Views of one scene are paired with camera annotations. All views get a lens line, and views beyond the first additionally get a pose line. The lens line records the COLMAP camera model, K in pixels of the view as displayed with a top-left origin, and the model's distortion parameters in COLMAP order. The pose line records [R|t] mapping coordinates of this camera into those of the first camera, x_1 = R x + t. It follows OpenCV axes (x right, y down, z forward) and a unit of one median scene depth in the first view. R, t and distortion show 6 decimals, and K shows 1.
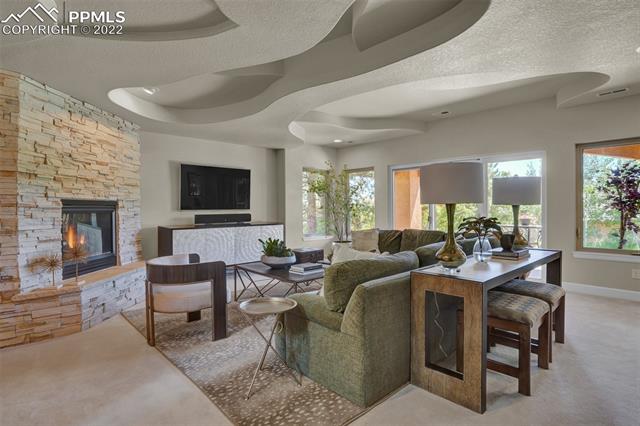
lens RADIAL K [[332.7, 0, 316.8], [0, 332.7, 213.2], [0, 0, 1]] dist [-0.047718, 0.029072]
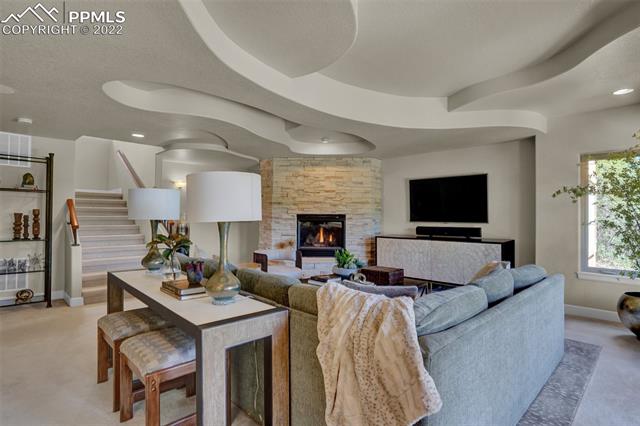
lens RADIAL K [[332.7, 0, 316.8], [0, 332.7, 213.2], [0, 0, 1]] dist [-0.047718, 0.029072]
pose [[0.015732, -0.002828, -0.999872, 0.924244], [-0.019373, 0.999807, -0.003132, -0.036347], [0.999689, 0.019420, 0.015674, 0.876186]]
